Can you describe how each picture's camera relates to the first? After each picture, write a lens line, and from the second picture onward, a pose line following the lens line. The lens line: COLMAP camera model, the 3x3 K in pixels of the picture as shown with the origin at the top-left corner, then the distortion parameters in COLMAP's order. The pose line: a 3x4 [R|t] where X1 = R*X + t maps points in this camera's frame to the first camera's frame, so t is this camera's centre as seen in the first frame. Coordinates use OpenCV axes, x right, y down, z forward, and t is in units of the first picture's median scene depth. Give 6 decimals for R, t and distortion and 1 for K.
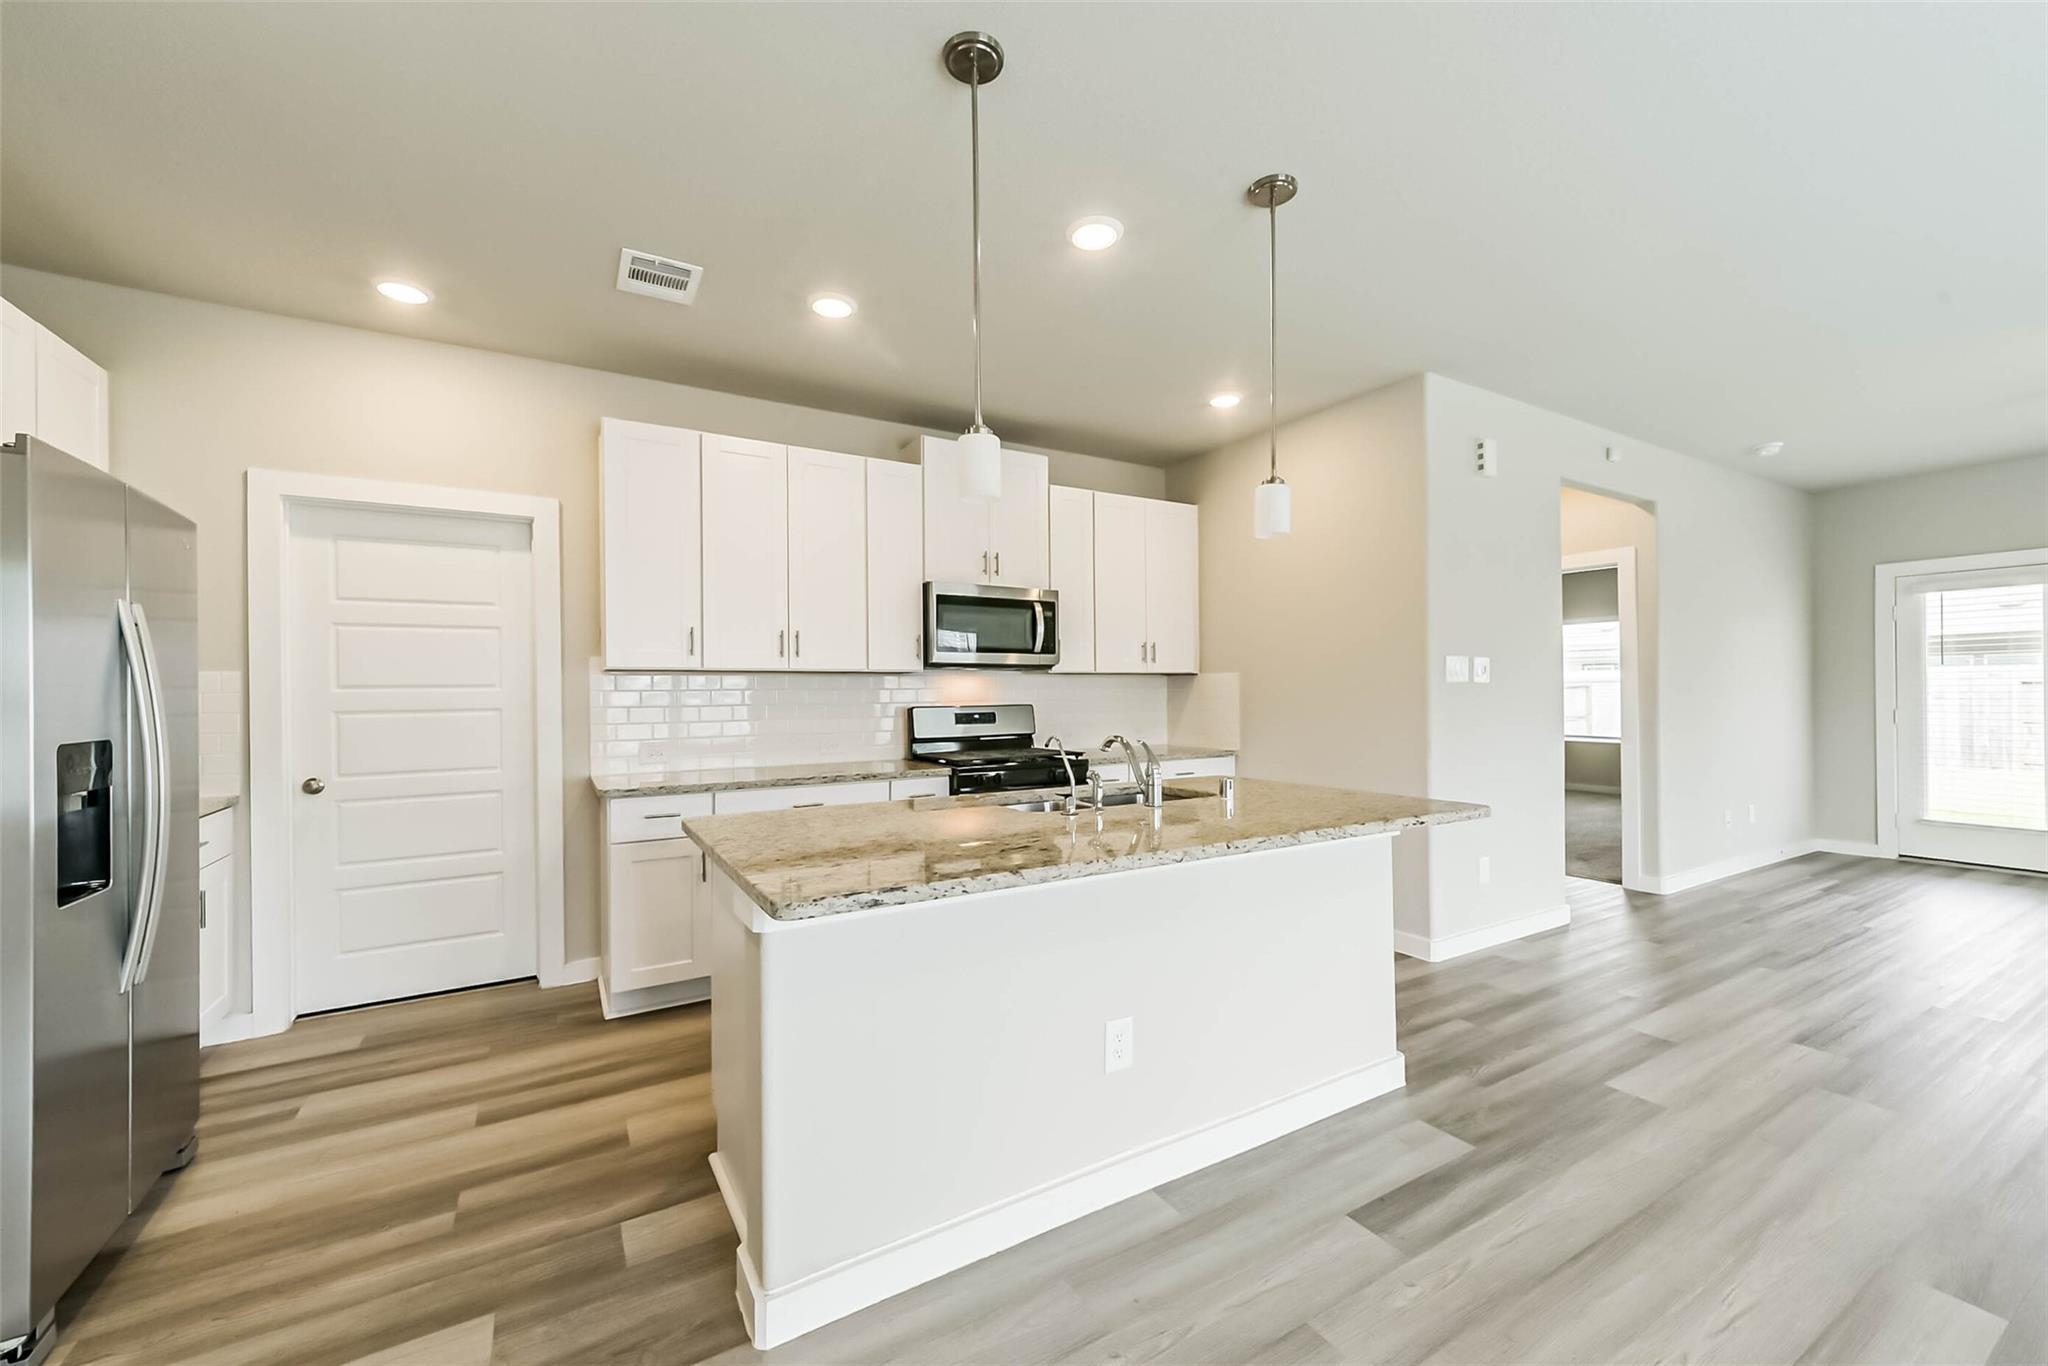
lens RADIAL K [[801.5, 0, 1035.8], [0, 801.5, 691.1], [0, 0, 1]] dist [0.013485, 0.000083]
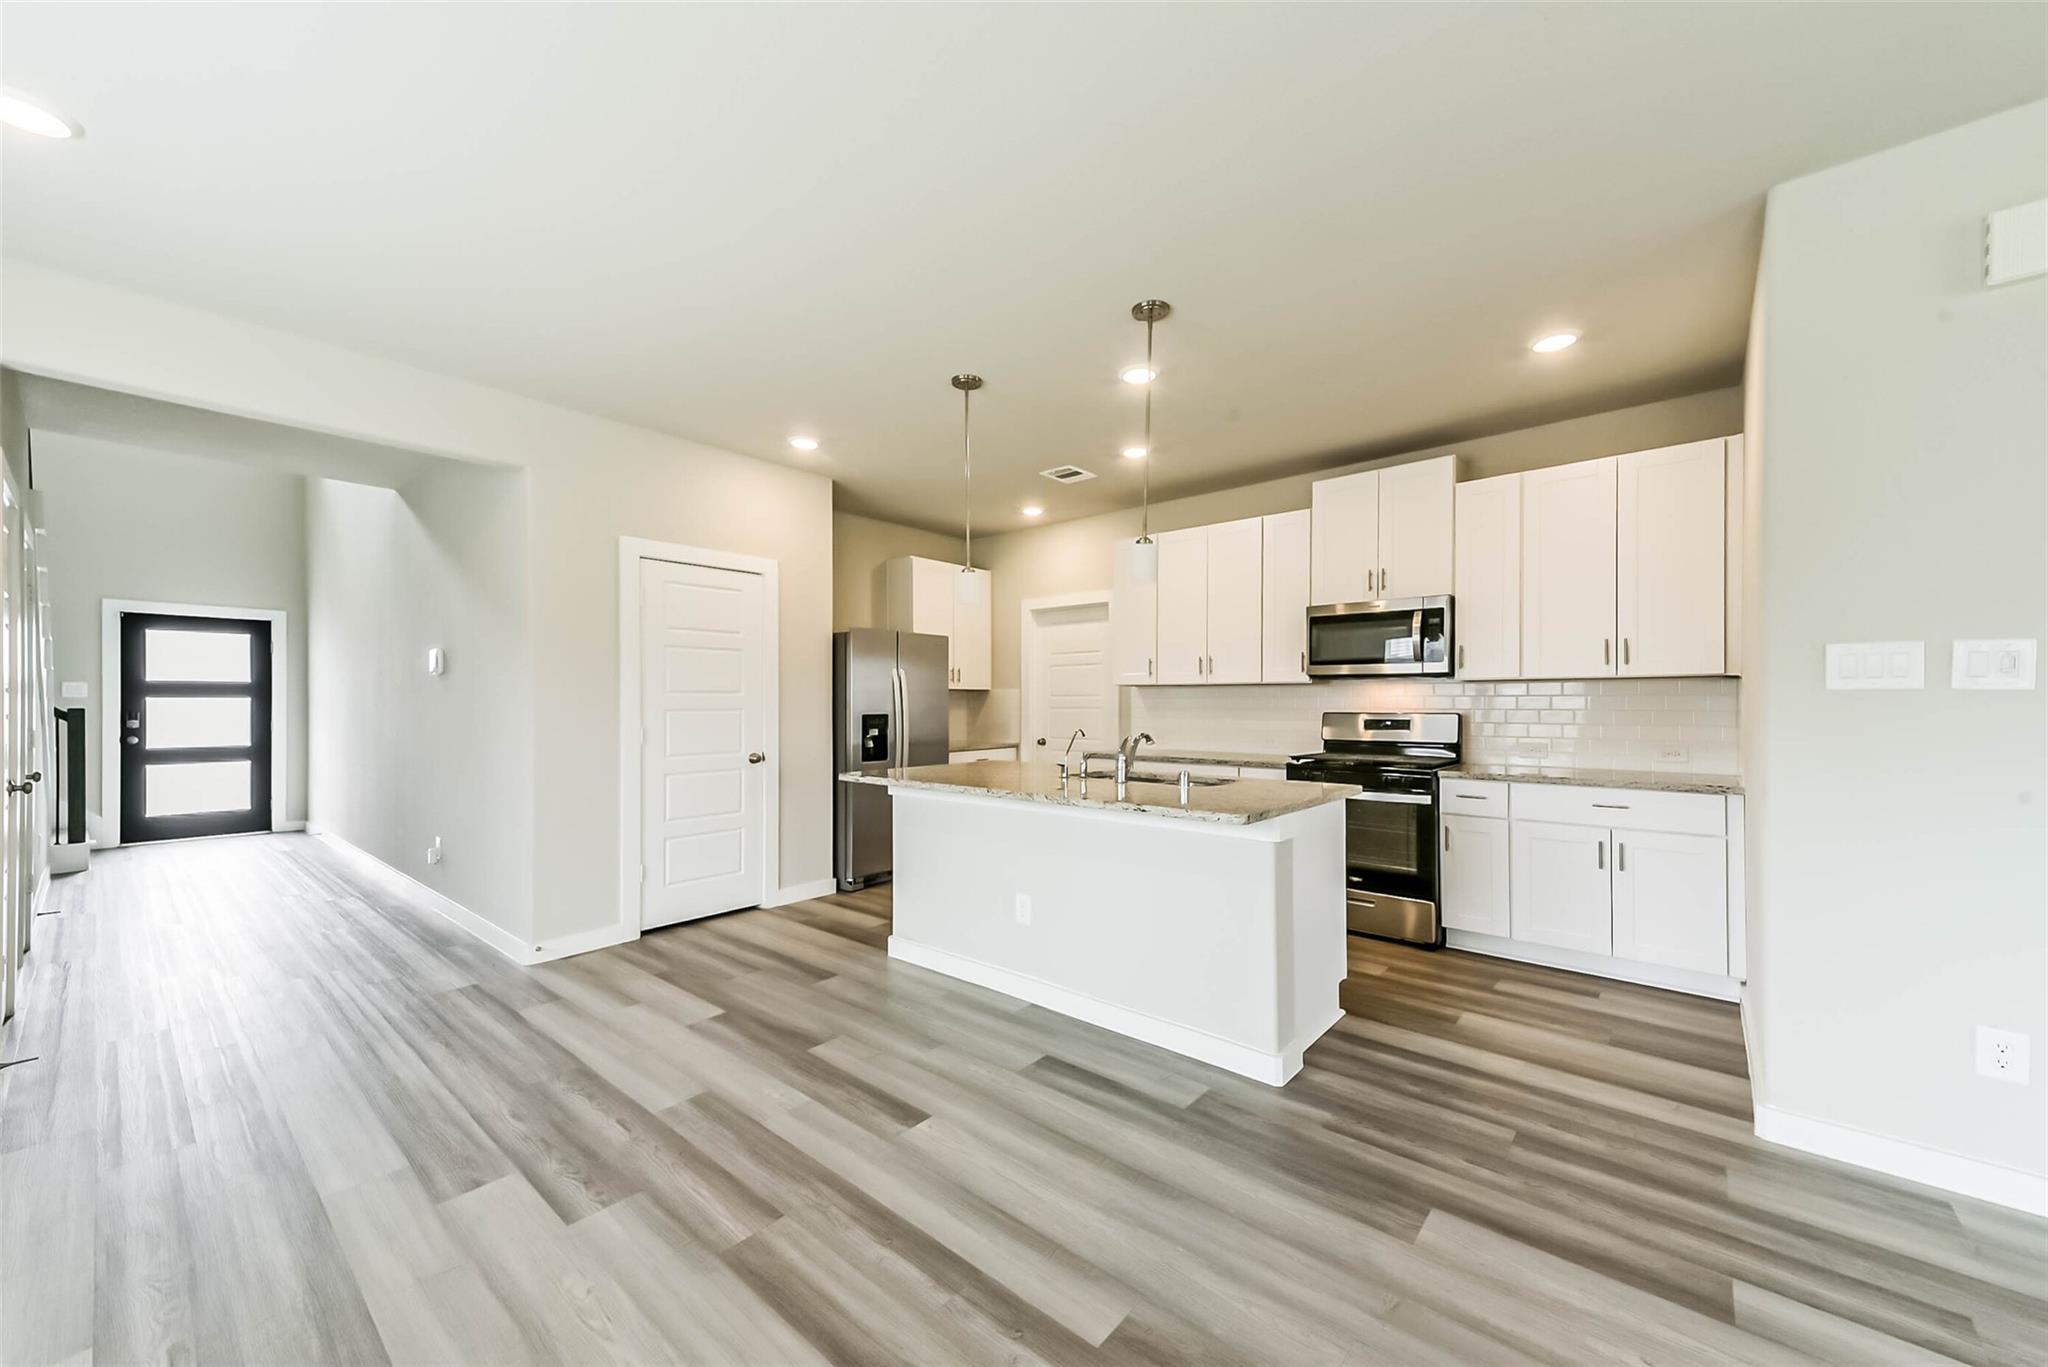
lens RADIAL K [[768.8, 0, 1033.0], [0, 768.8, 697.9], [0, 0, 1]] dist [0.039787, -0.009974]
pose [[0.322897, 0.003582, -0.946427, 0.890701], [0.000290, 0.999992, 0.003883, -0.006928], [0.946434, -0.001529, 0.322893, 0.268443]]
